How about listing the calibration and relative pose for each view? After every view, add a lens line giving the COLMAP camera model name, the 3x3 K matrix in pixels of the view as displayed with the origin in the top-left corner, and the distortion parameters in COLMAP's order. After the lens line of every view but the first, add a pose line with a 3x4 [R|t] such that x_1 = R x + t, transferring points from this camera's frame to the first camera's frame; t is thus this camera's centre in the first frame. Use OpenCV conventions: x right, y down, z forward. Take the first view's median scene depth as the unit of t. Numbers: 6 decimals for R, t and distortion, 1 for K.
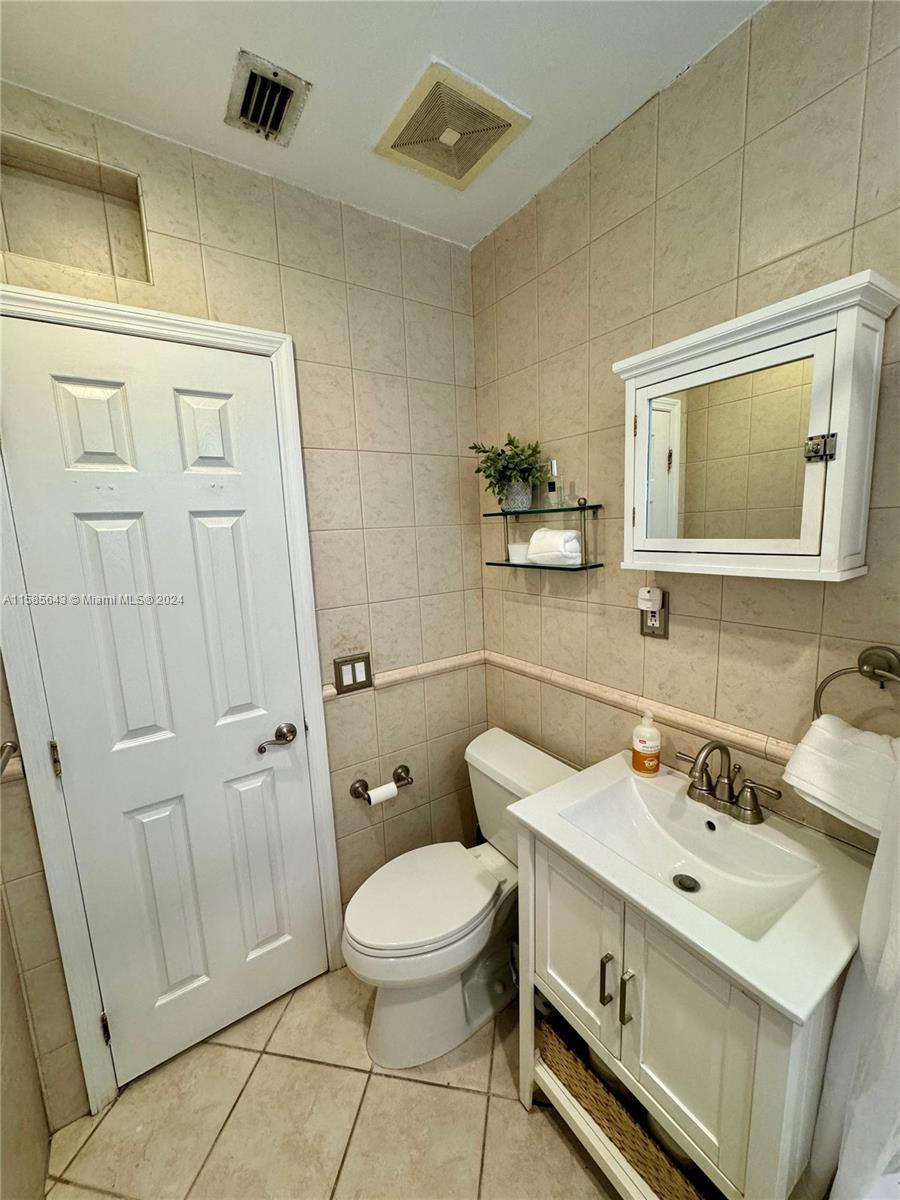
lens RADIAL K [[480.4, 0, 453.8], [0, 480.4, 601.8], [0, 0, 1]] dist [-0.001565, 0.000171]
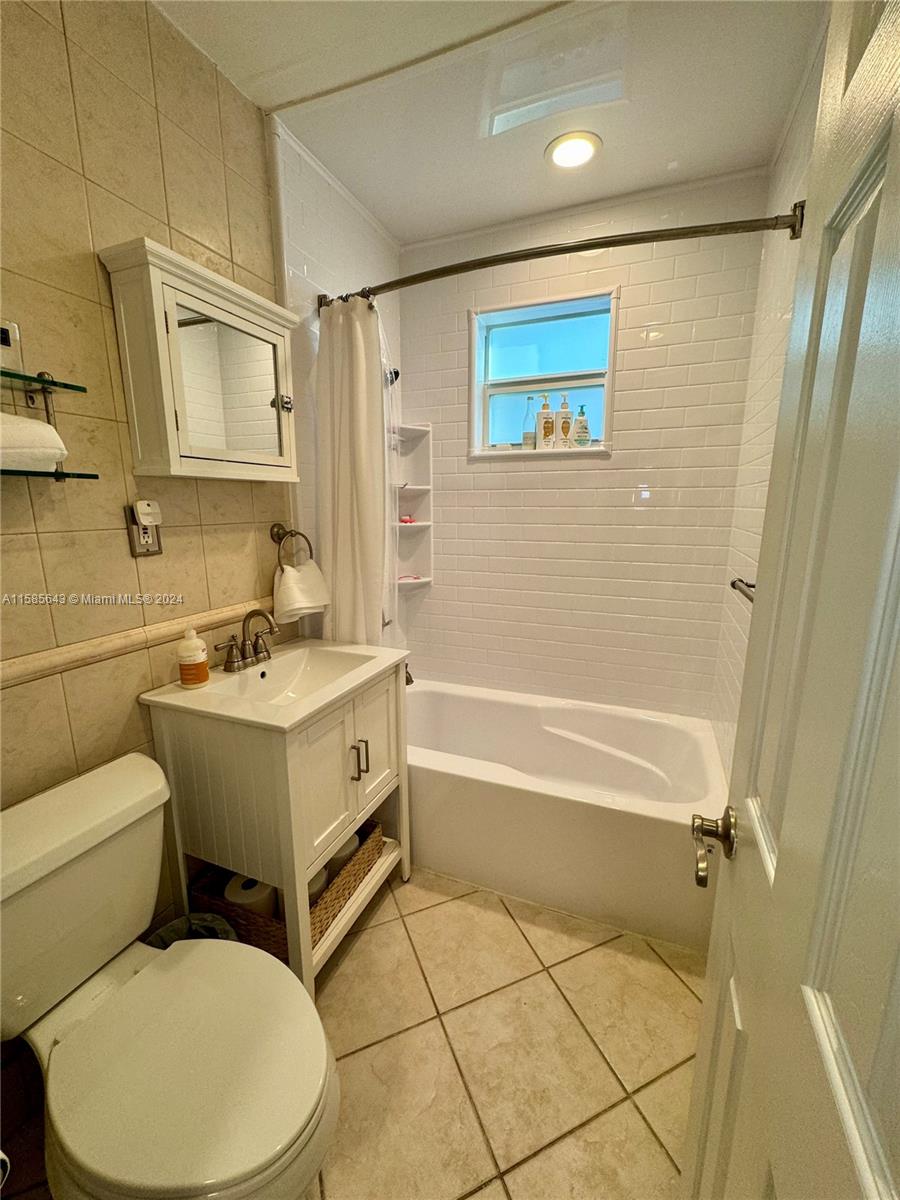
lens RADIAL K [[481.5, 0, 452.7], [0, 481.5, 605.9], [0, 0, 1]] dist [-0.002039, -0.000066]
pose [[-0.561683, -0.129332, 0.817181, -0.706175], [0.154112, 0.954065, 0.256923, 0.016895], [-0.812872, 0.270247, -0.515950, 1.028547]]
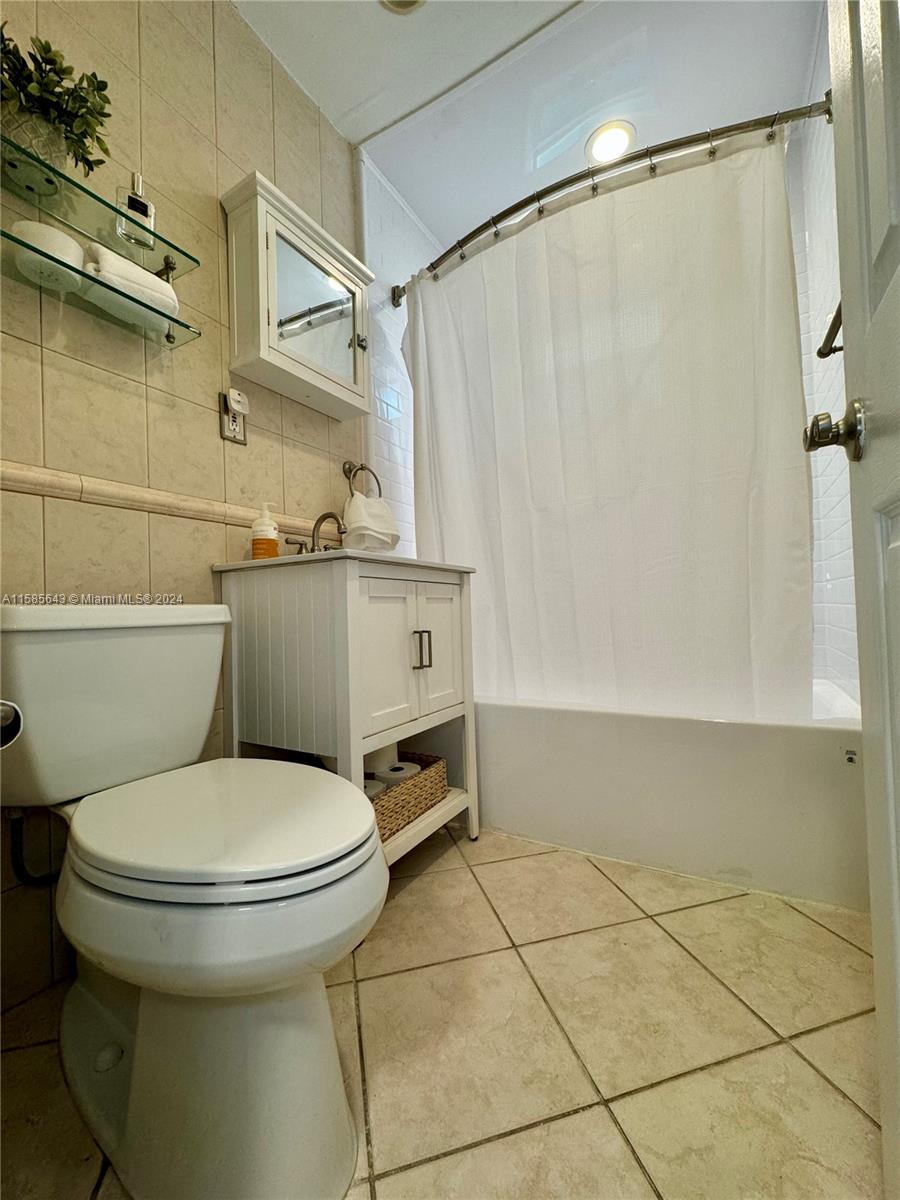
lens RADIAL K [[480.4, 0, 453.8], [0, 480.4, 601.8], [0, 0, 1]] dist [-0.001565, 0.000171]
pose [[-0.441204, 0.072119, 0.894504, -0.697965], [0.193029, 0.981061, 0.016112, 0.488428], [-0.876401, 0.179774, -0.446769, 1.111395]]
